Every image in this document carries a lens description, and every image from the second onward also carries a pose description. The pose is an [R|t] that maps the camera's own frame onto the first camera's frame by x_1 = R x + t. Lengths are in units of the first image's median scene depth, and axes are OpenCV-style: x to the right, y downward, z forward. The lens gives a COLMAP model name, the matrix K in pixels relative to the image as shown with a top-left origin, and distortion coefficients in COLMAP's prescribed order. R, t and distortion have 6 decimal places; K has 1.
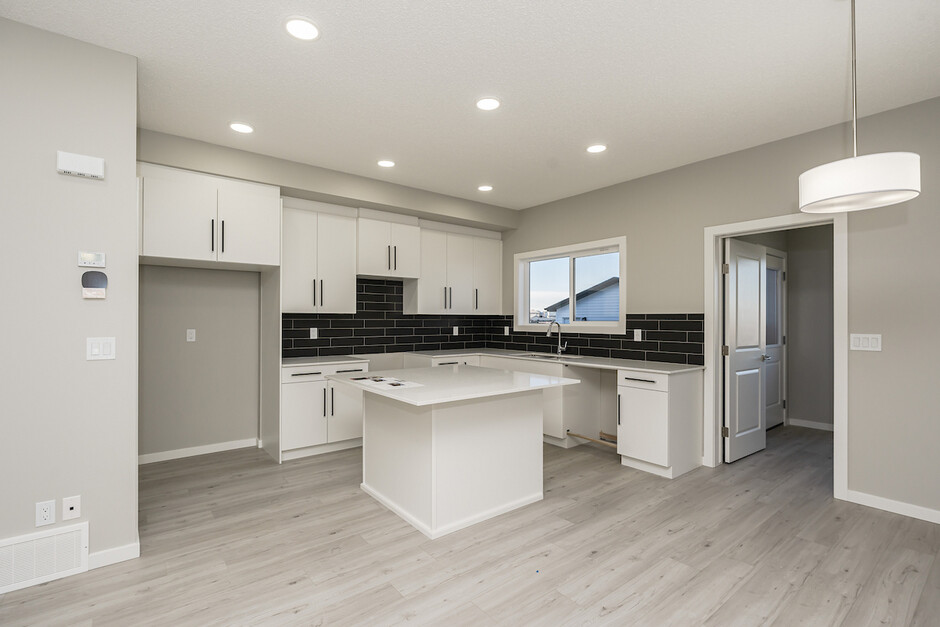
lens RADIAL K [[432.2, 0, 471.9], [0, 432.2, 316.9], [0, 0, 1]] dist [-0.003021, -0.001157]
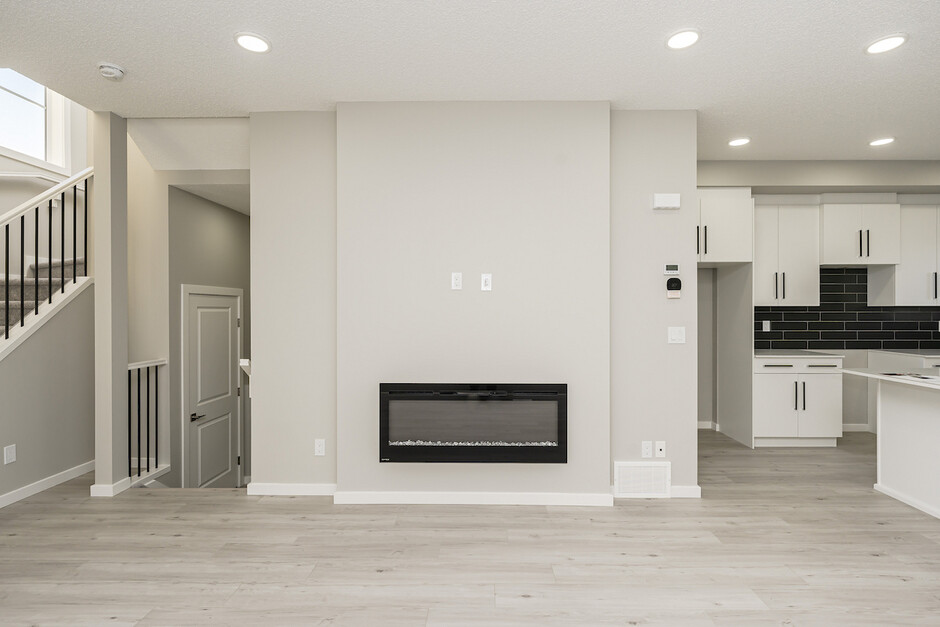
lens RADIAL K [[458.0, 0, 484.1], [0, 458.0, 311.4], [0, 0, 1]] dist [-0.001583, 0.000156]
pose [[0.780400, -0.001596, -0.625279, -0.249620], [0.006508, 0.999963, 0.005571, -0.007584], [0.625247, -0.008417, 0.780382, -0.279819]]
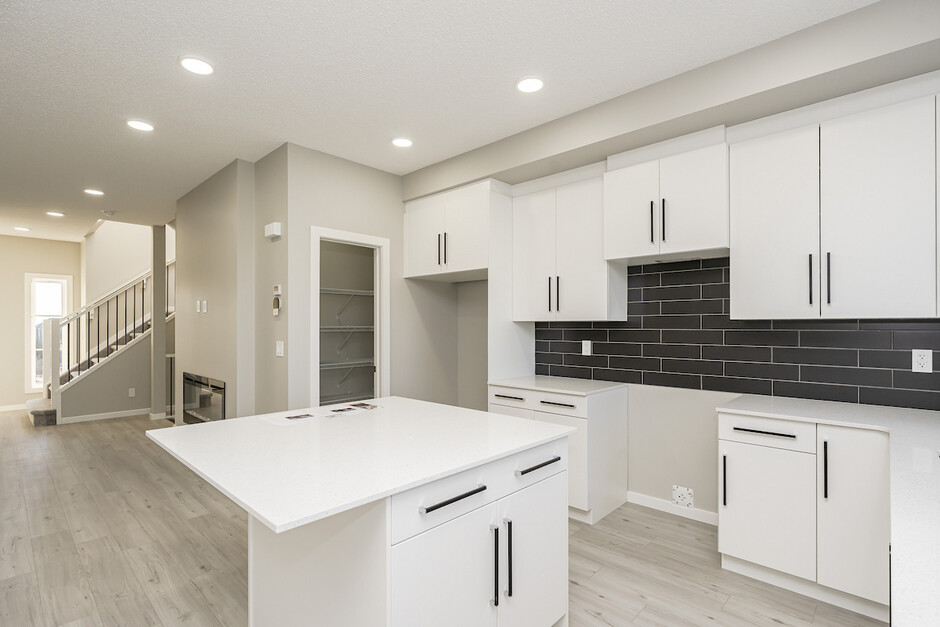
lens RADIAL K [[458.0, 0, 465.7], [0, 458.0, 316.7], [0, 0, 1]] dist [-0.001583, 0.000156]
pose [[0.130695, -0.031119, -0.990934, 0.452436], [0.000543, 0.999509, -0.031317, 0.010033], [0.991422, 0.003555, 0.130648, 0.810620]]
